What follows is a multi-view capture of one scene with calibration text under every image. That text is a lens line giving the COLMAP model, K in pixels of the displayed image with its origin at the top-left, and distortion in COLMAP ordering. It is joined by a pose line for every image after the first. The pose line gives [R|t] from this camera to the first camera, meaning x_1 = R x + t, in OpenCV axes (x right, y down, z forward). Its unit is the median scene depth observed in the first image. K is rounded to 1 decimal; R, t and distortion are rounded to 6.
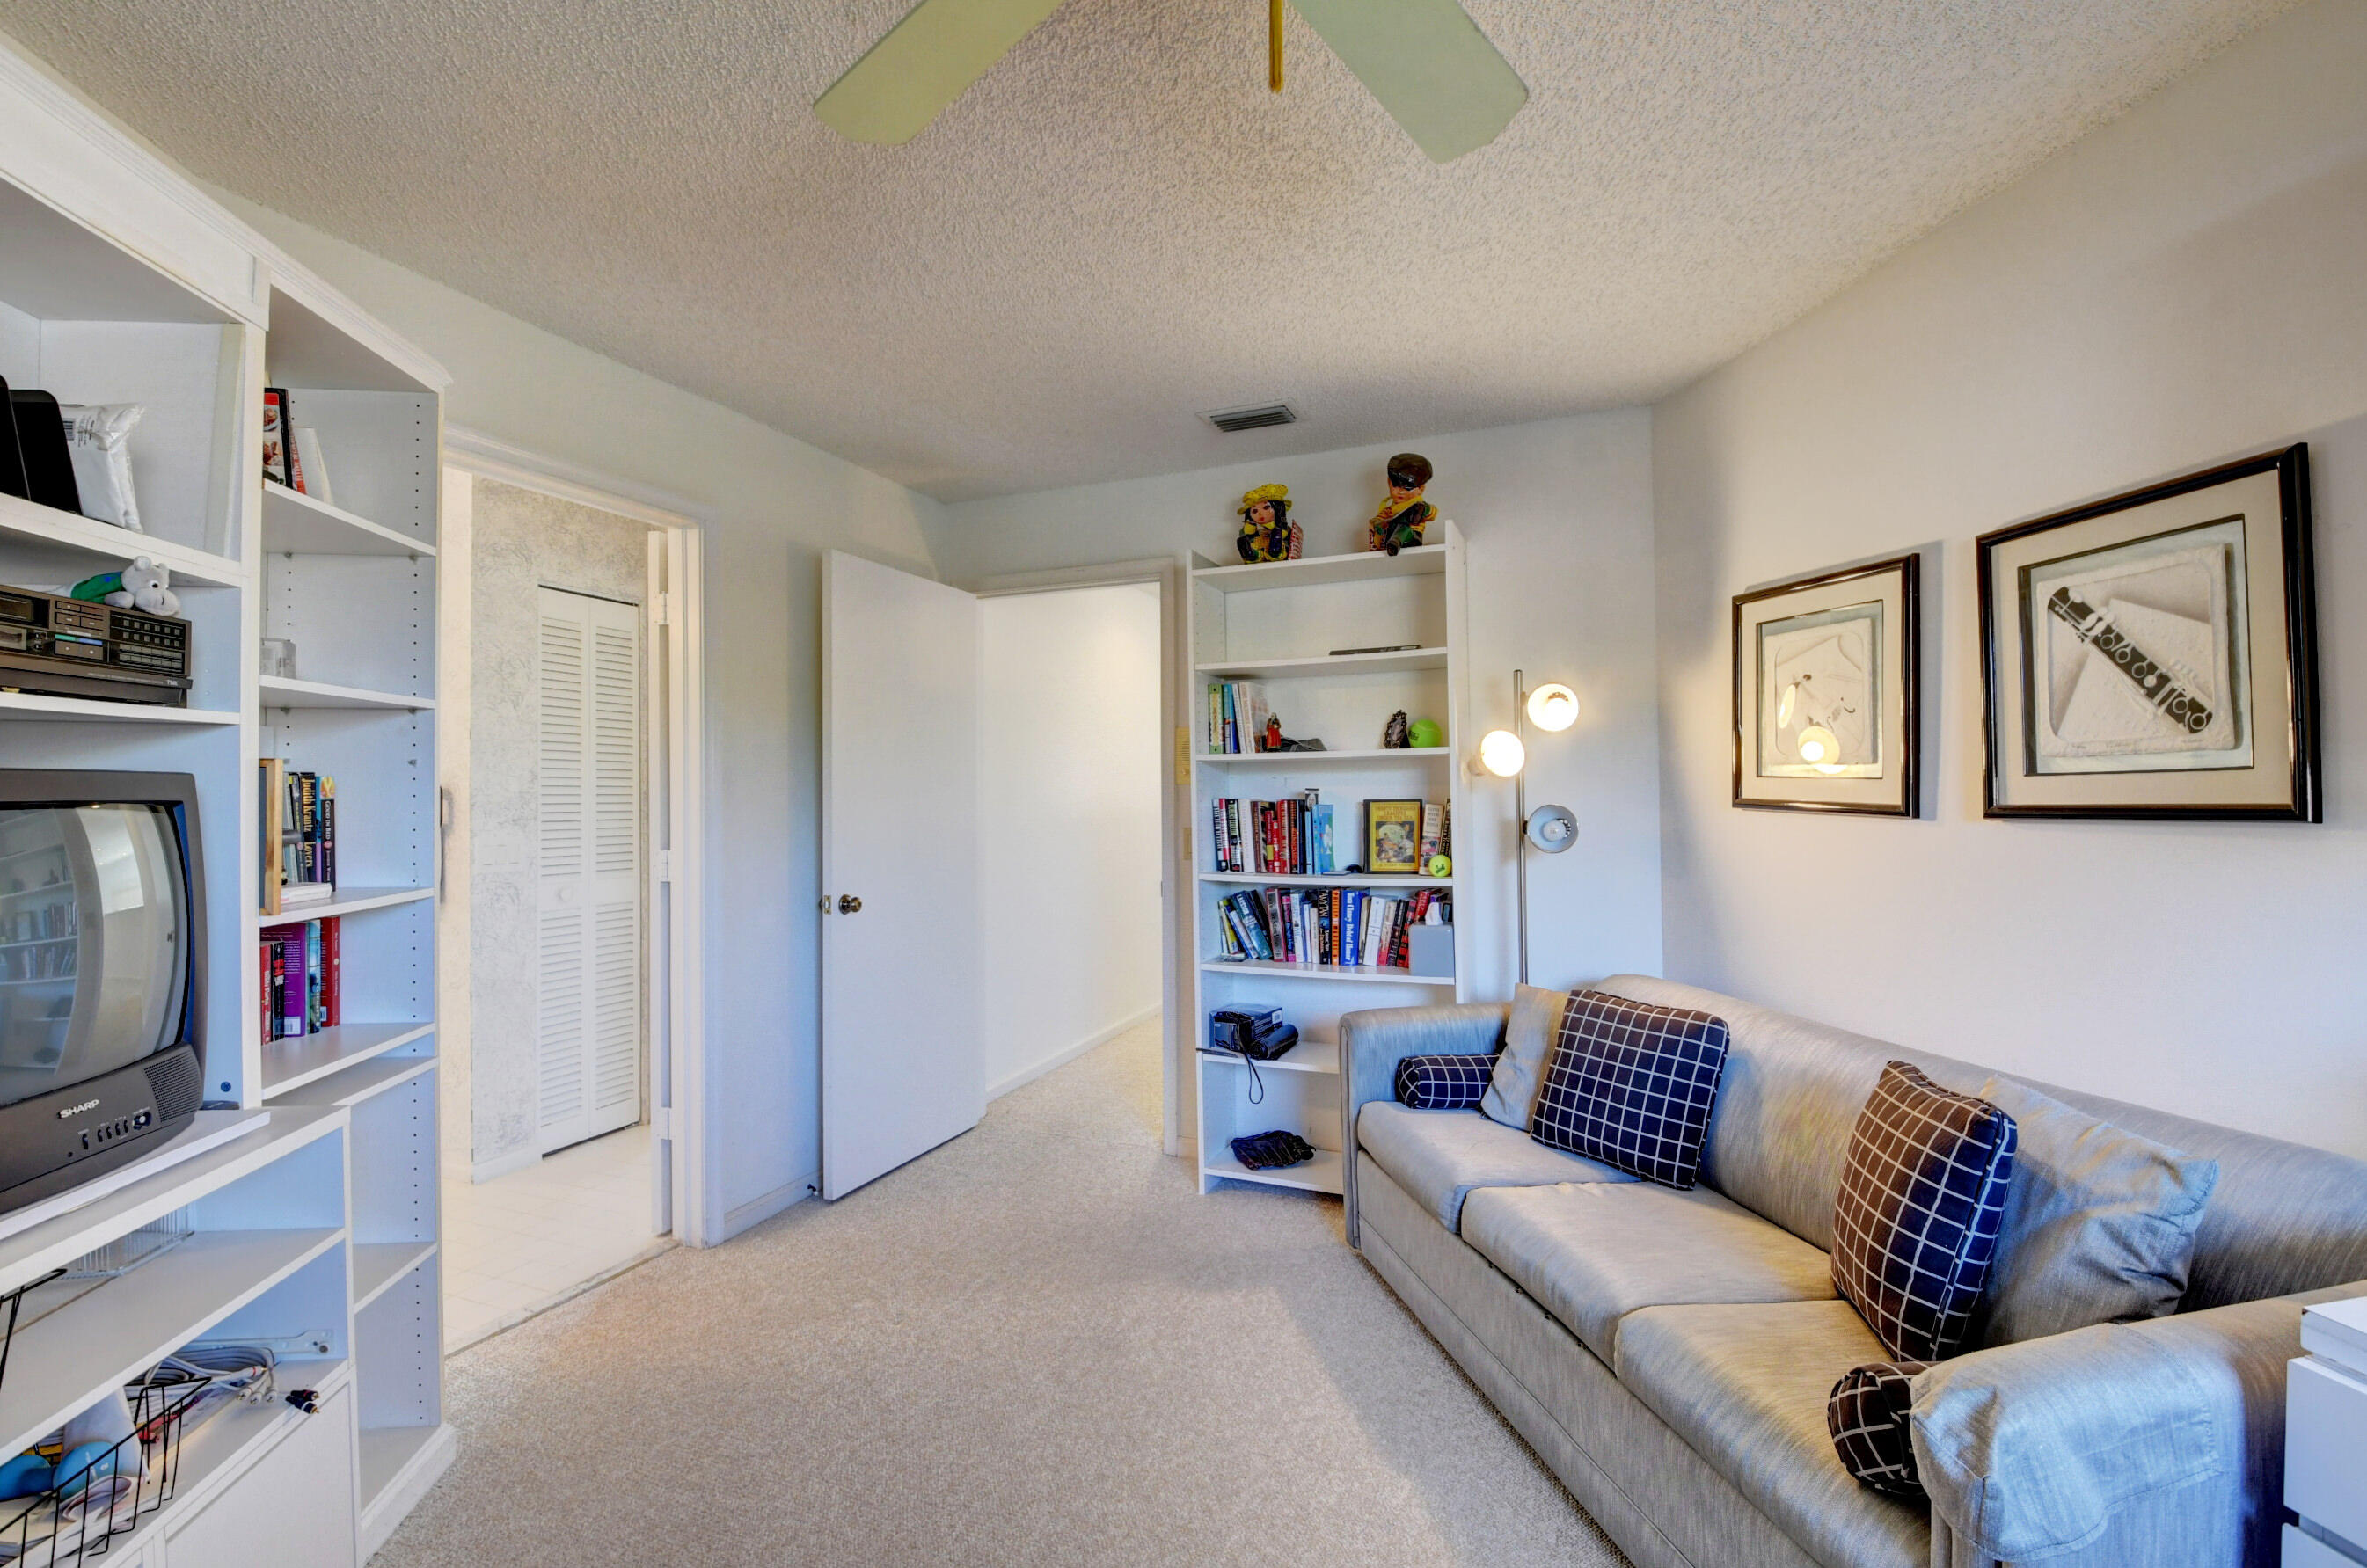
lens RADIAL K [[1038.1, 0, 1182.4], [0, 1038.1, 787.7], [0, 0, 1]] dist [0.013245, -0.025301]
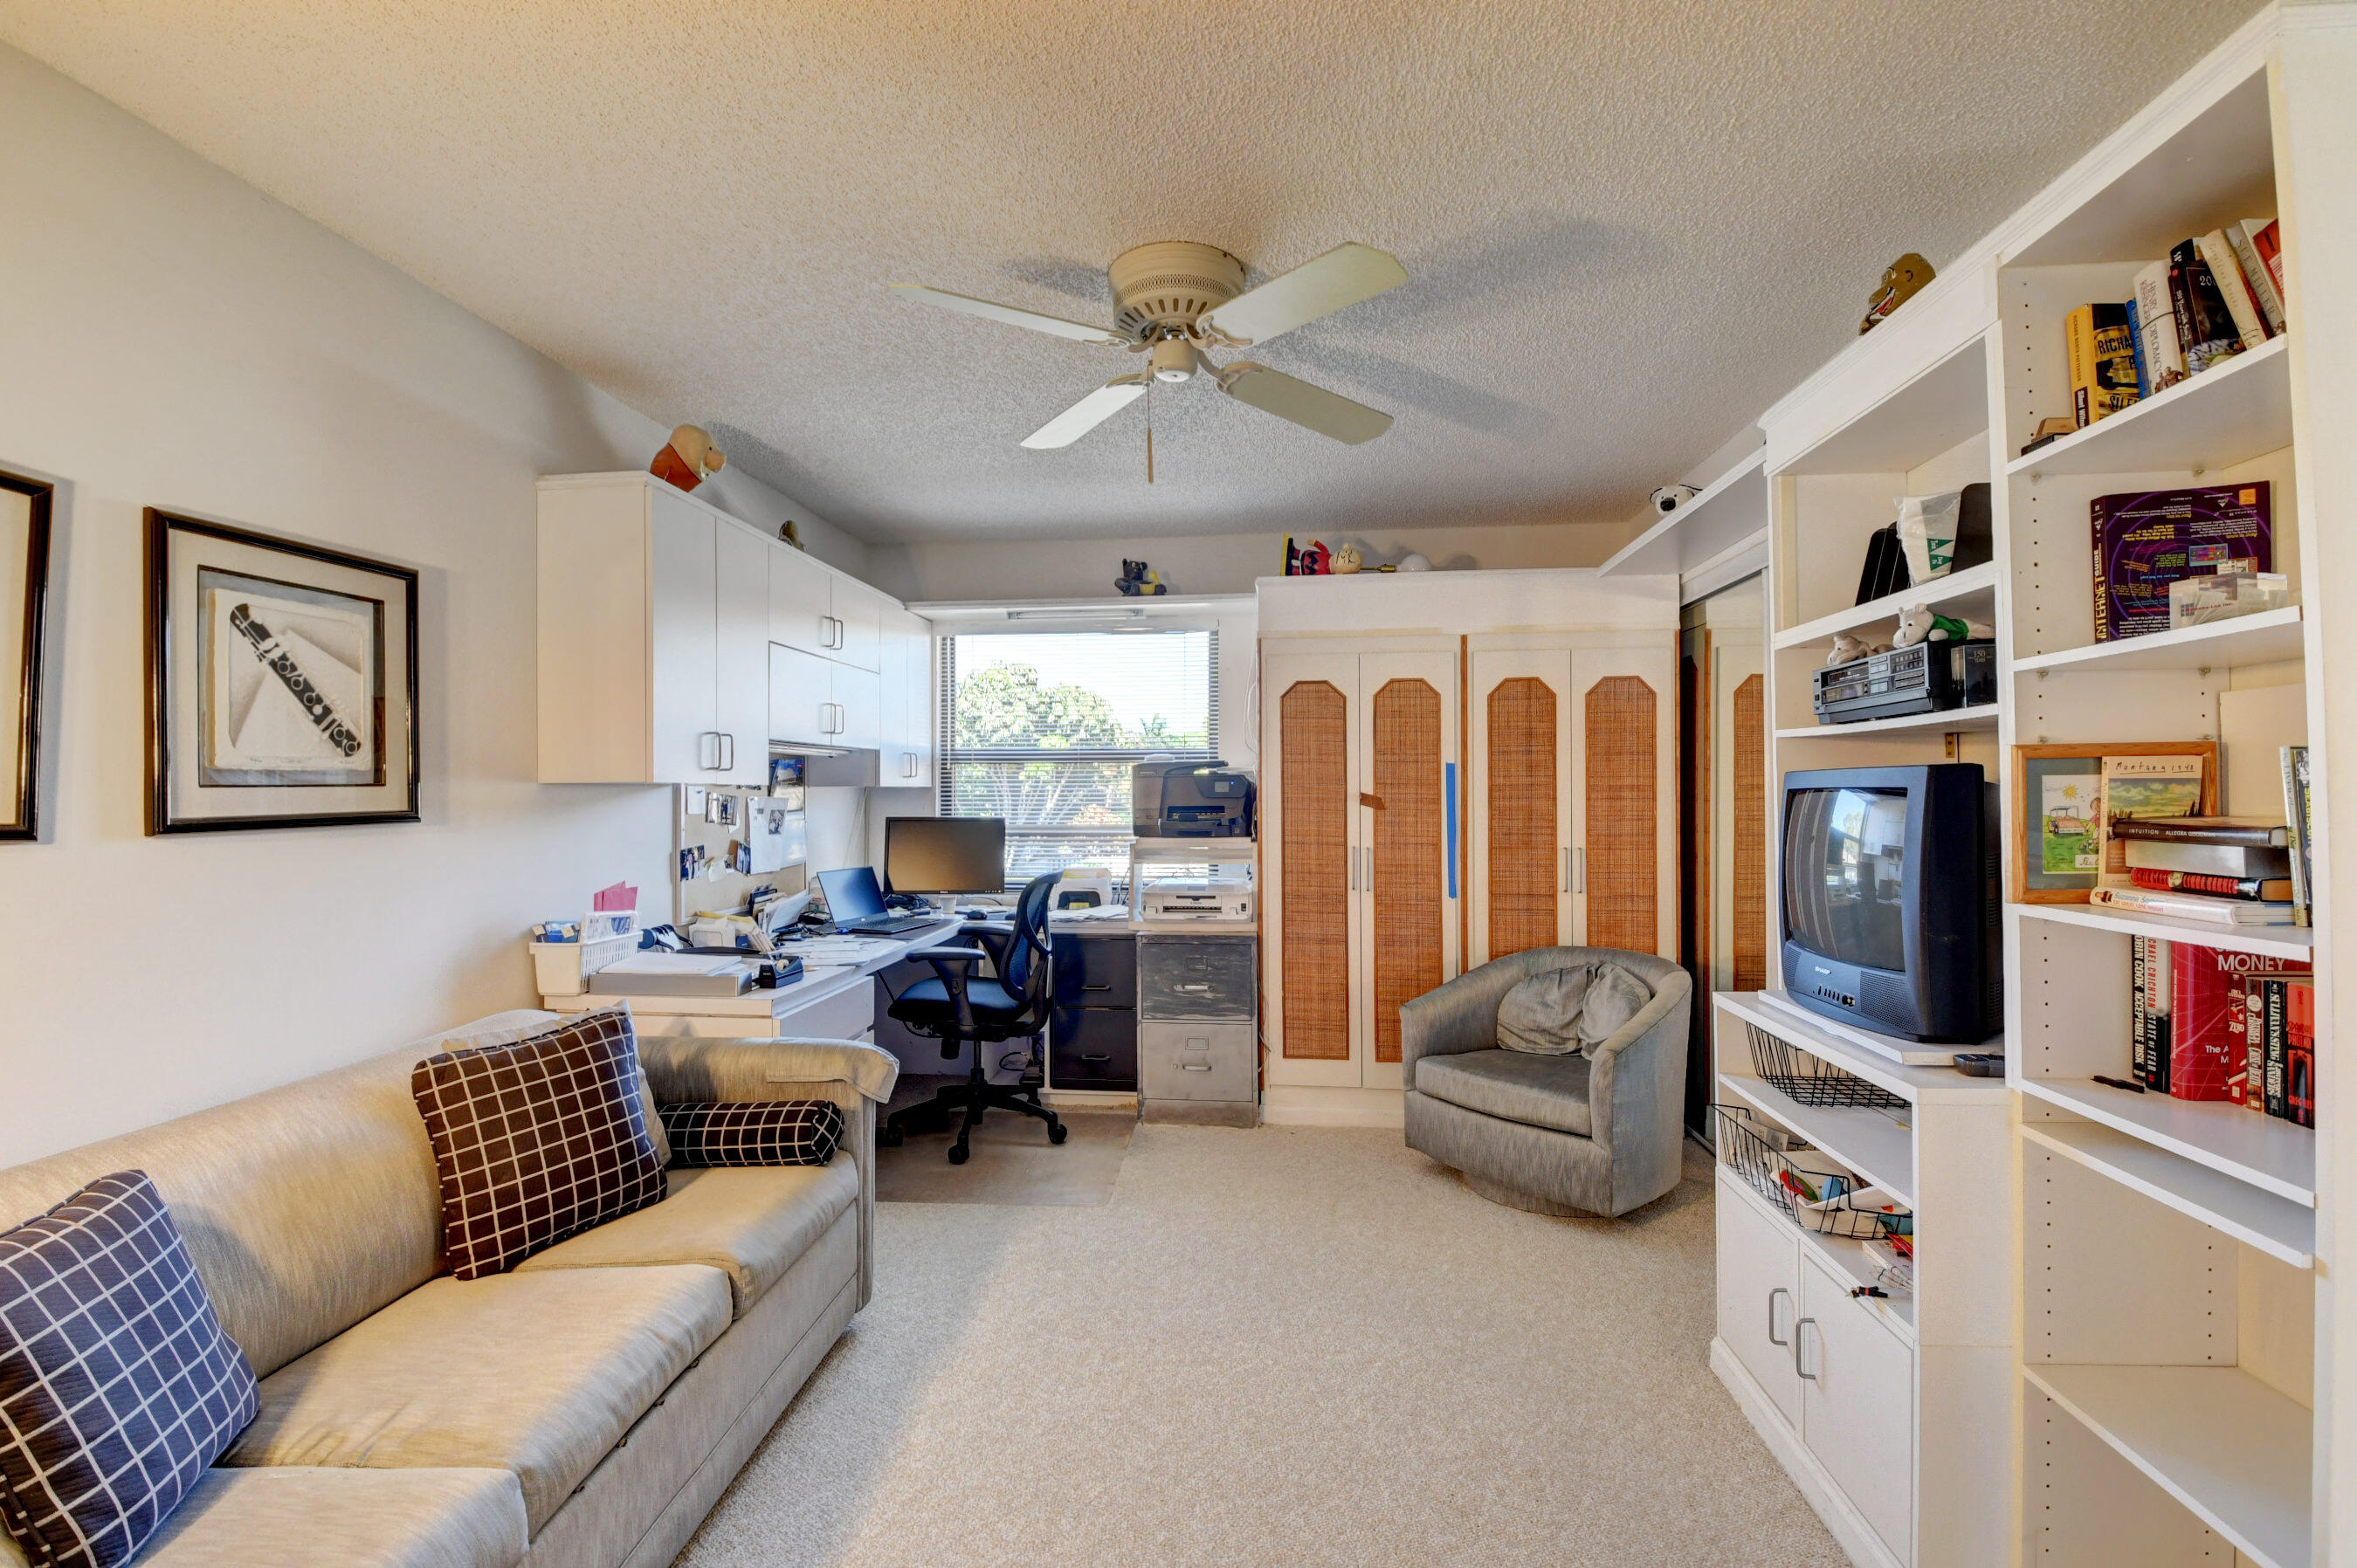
lens RADIAL K [[1033.7, 0, 1177.4], [0, 1033.7, 787.7], [0, 0, 1]] dist [0.013245, -0.025301]
pose [[-0.967605, 0.015810, 0.251974, -0.309137], [0.013860, 0.999859, -0.009512, 0.010791], [-0.252088, -0.005711, -0.967687, 1.851767]]
